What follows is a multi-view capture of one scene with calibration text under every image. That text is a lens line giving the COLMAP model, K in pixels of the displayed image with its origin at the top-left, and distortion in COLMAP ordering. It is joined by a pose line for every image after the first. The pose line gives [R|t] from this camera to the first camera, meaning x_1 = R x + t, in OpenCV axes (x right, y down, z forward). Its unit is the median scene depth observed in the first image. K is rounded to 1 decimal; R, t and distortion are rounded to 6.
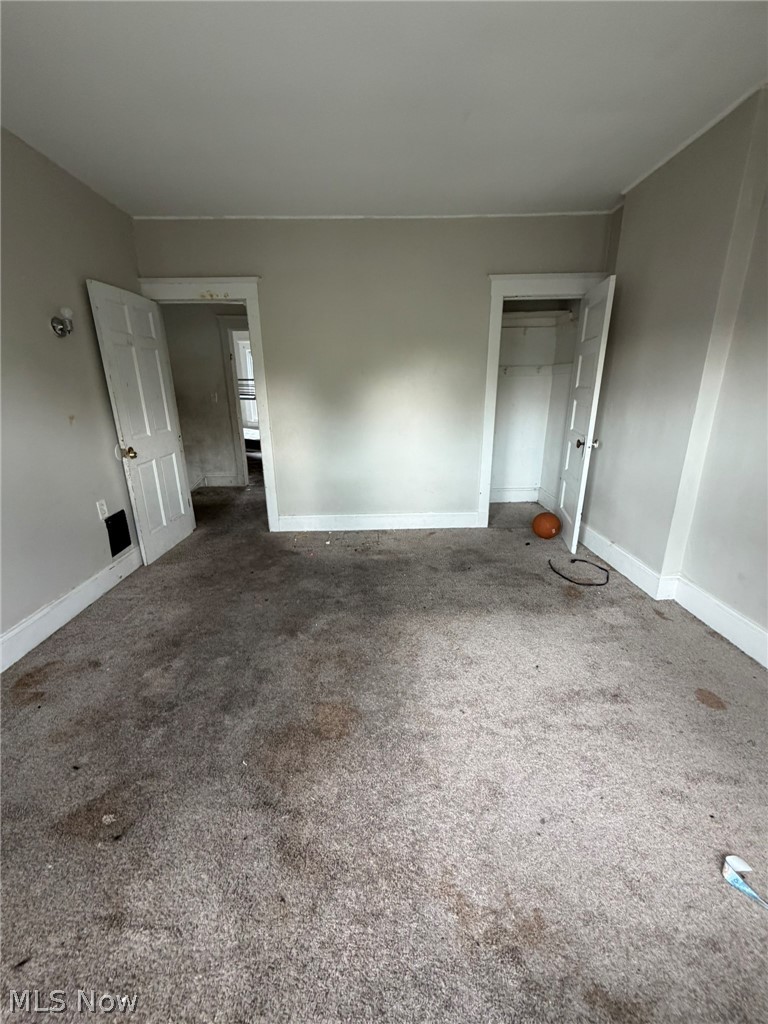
lens RADIAL K [[408.4, 0, 387.2], [0, 408.4, 512.1], [0, 0, 1]] dist [-0.001809, 0.000457]
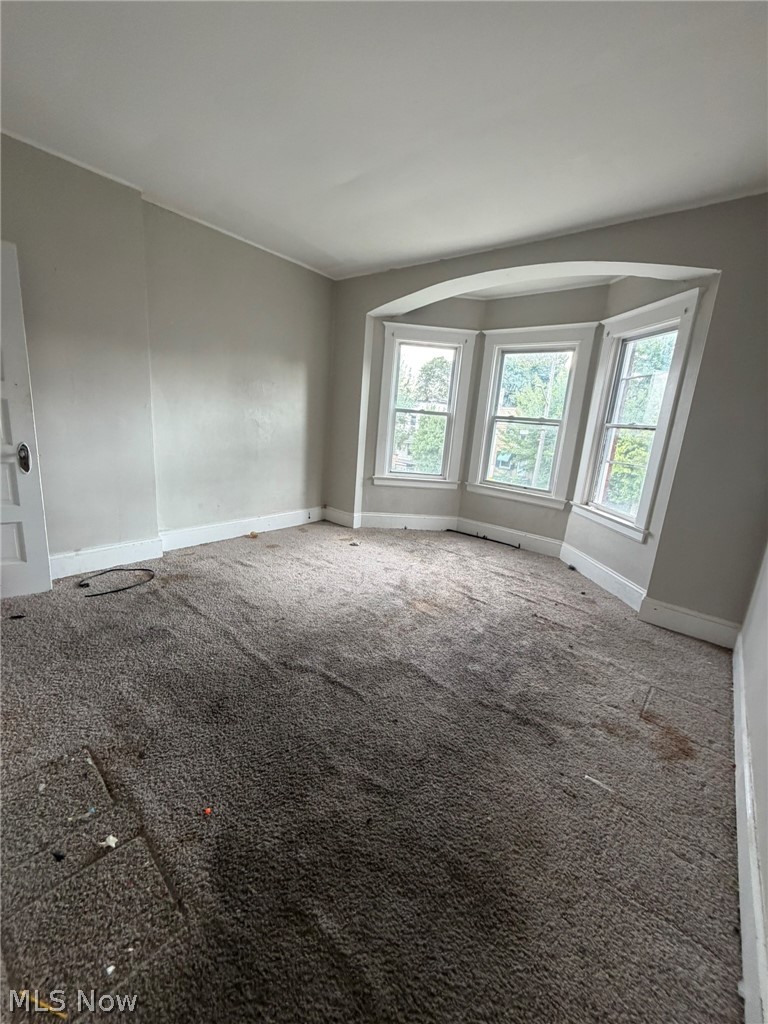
lens RADIAL K [[408.4, 0, 386.4], [0, 408.4, 507.2], [0, 0, 1]] dist [-0.001809, 0.000457]
pose [[-0.760815, -0.187742, 0.621220, -0.581019], [0.127206, 0.895530, 0.426433, -0.344017], [-0.636380, 0.403459, -0.657451, 1.209587]]
